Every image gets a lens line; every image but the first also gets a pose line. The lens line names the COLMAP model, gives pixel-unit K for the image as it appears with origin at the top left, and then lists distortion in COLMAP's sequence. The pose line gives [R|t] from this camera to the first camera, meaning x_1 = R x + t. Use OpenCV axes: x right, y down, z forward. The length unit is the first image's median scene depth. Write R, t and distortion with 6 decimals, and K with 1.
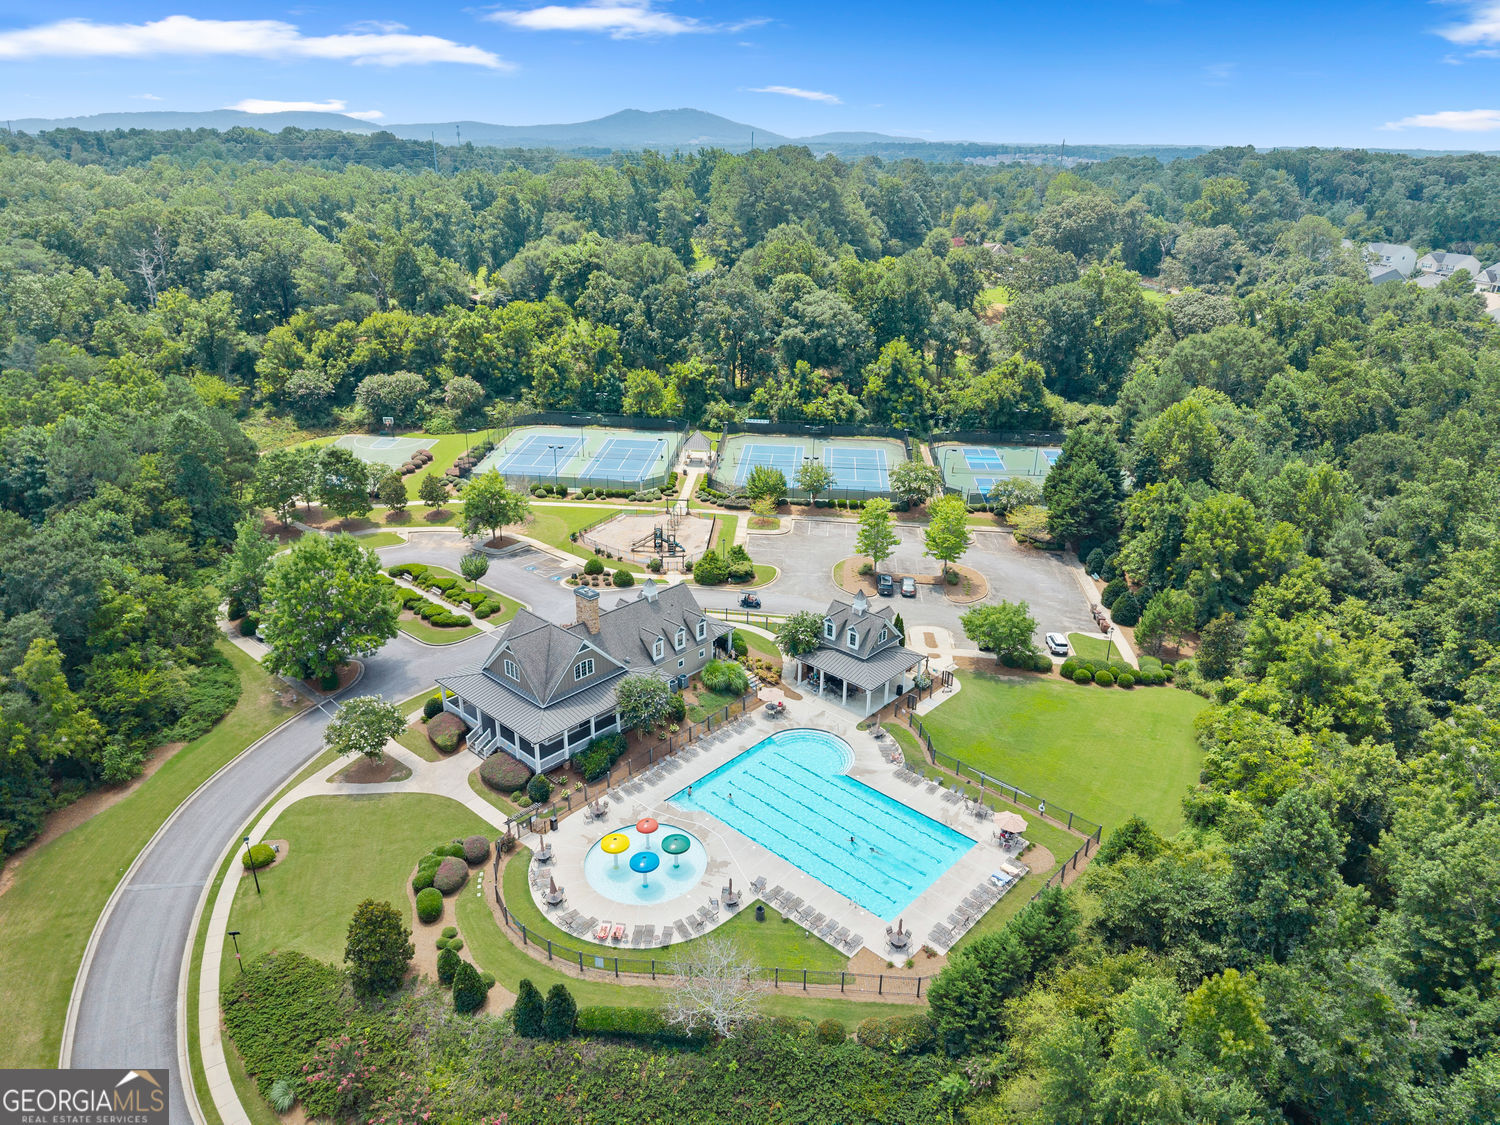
lens RADIAL K [[1034.4, 0, 750.0], [0, 1034.4, 562.5], [0, 0, 1]] dist [0.030193, -0.000879]
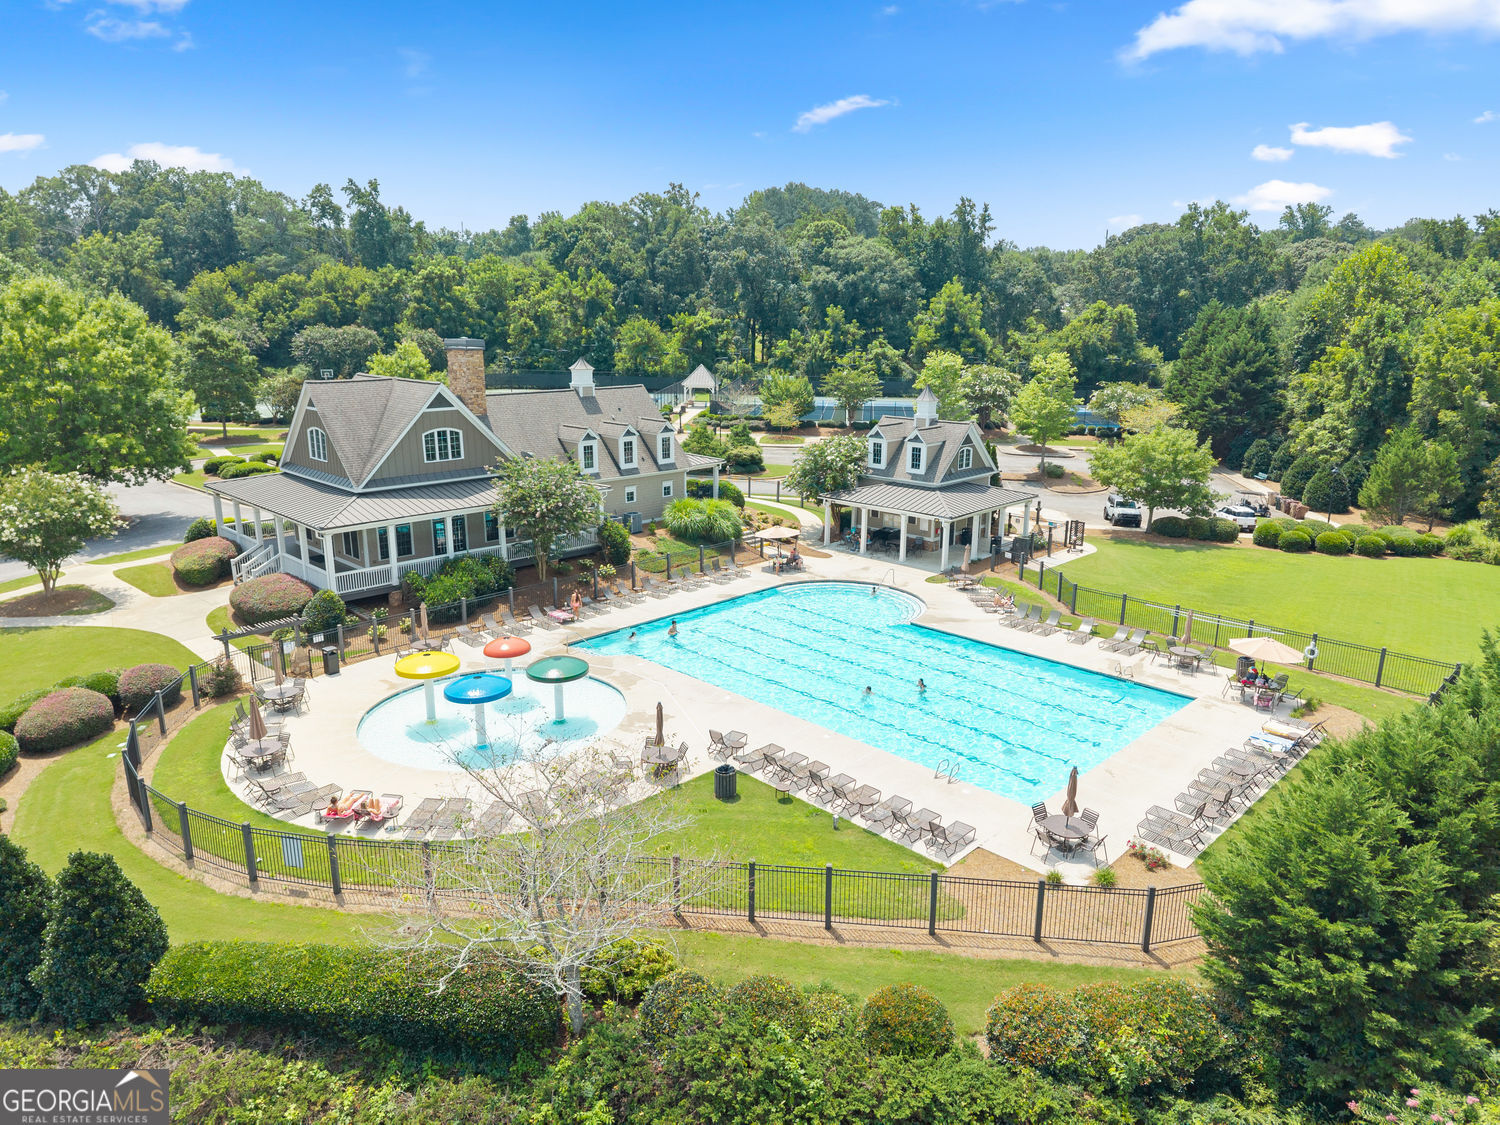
lens RADIAL K [[1017.0, 0, 750.0], [0, 1017.0, 562.5], [0, 0, 1]] dist [0.009378, 0.003238]
pose [[0.999270, 0.002655, -0.038100, 0.021176], [-0.008664, 0.987333, -0.158424, 0.188110], [0.037197, 0.158639, 0.986636, 0.345410]]
